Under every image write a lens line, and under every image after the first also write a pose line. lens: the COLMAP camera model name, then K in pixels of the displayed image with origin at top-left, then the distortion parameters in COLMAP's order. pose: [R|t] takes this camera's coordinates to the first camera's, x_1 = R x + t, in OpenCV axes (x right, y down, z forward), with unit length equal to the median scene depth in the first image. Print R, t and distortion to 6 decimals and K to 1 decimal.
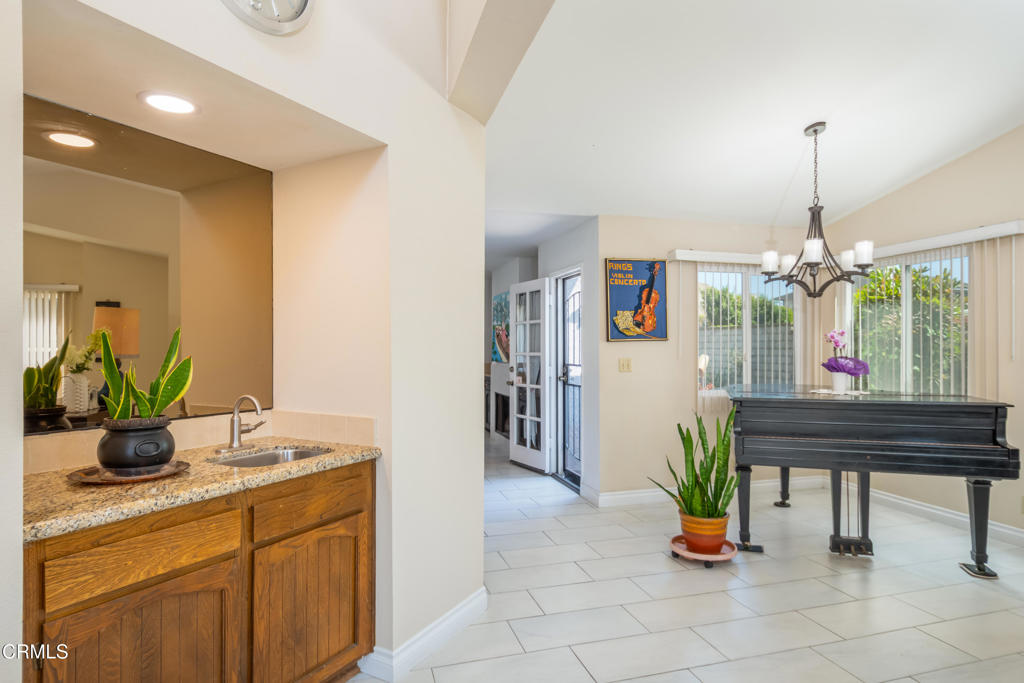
lens RADIAL K [[576.9, 0, 512.0], [0, 576.9, 341.5], [0, 0, 1]] dist [-0.001710, 0.000381]
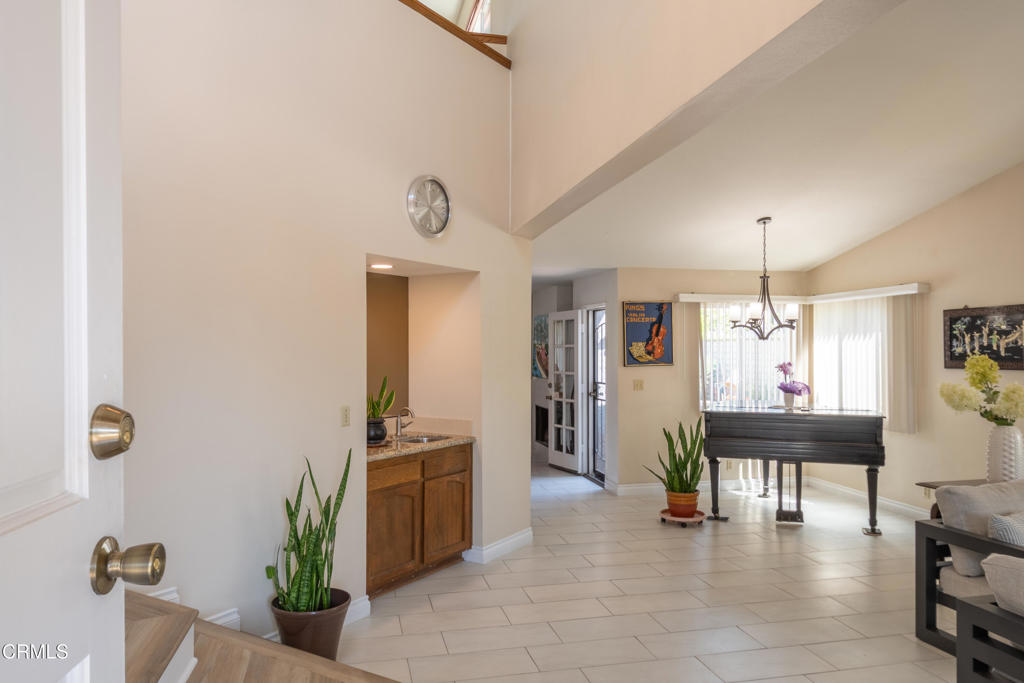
lens RADIAL K [[708.3, 0, 512.0], [0, 708.3, 341.5], [0, 0, 1]] dist [-0.000766, -0.000690]
pose [[0.998270, 0.000881, -0.058789, 0.008636], [-0.000858, 1.000000, 0.000412, -0.055007], [0.058789, -0.000361, 0.998270, -0.575060]]
